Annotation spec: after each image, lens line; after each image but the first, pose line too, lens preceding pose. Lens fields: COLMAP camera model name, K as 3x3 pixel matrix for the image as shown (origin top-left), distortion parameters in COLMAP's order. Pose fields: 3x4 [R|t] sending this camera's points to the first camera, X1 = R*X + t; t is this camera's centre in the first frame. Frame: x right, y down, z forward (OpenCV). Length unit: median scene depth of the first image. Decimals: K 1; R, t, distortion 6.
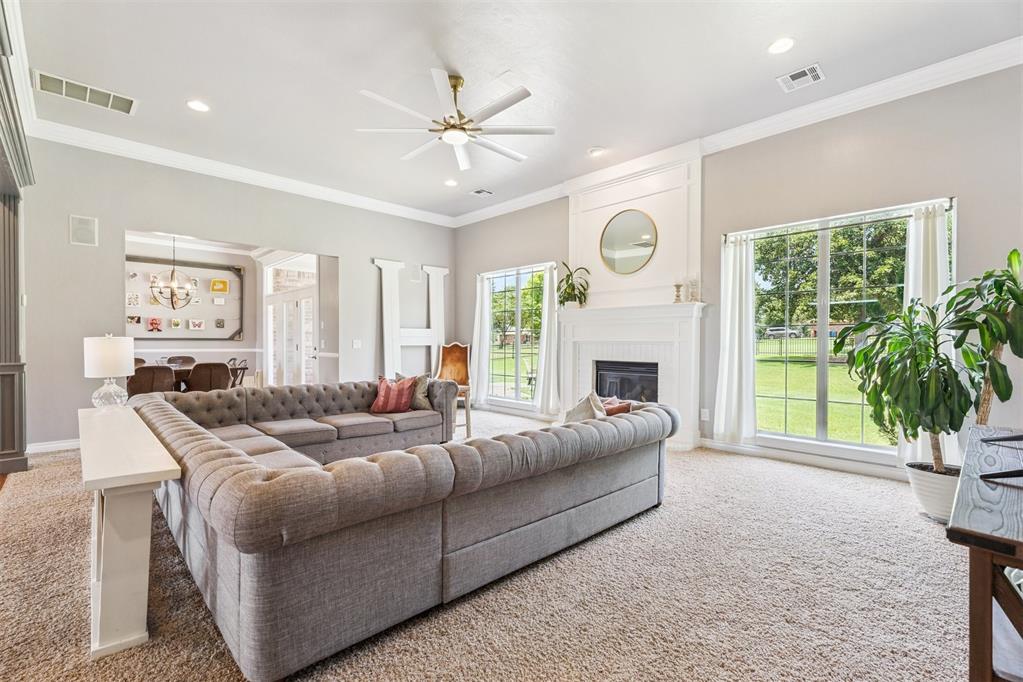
lens RADIAL K [[464.0, 0, 511.5], [0, 464.0, 341.0], [0, 0, 1]] dist [-0.000078, -0.000103]
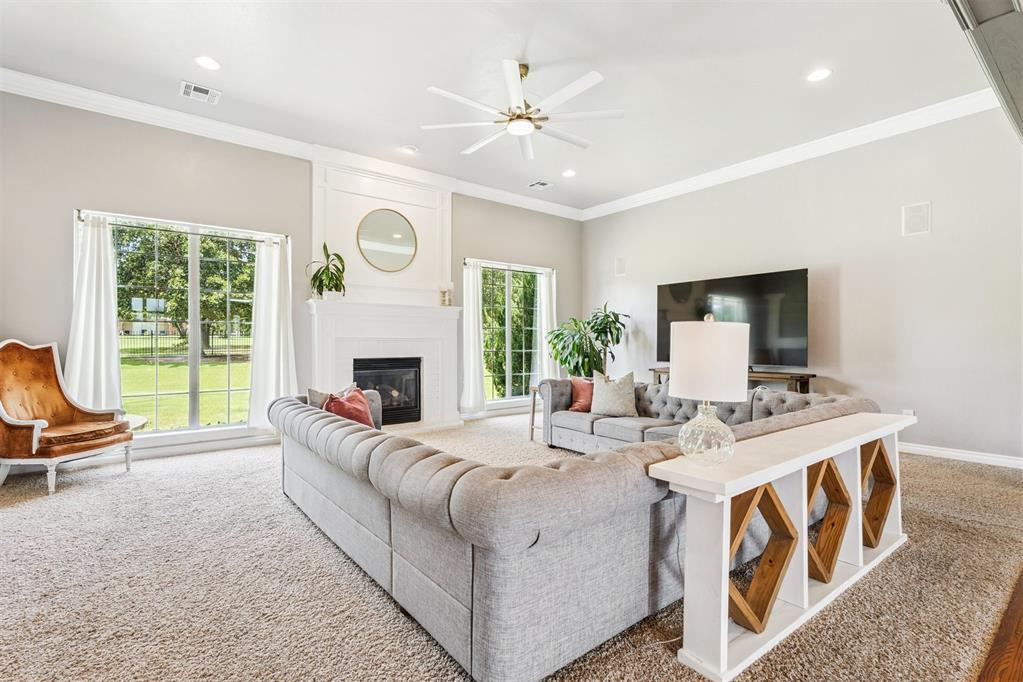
lens RADIAL K [[476.0, 0, 507.3], [0, 476.0, 340.3], [0, 0, 1]] dist [0.000492, 0.000218]
pose [[0.103964, 0.009680, 0.994534, -0.663545], [0.007865, 0.999913, -0.010554, 0.015454], [-0.994550, 0.008919, 0.103879, 0.552293]]
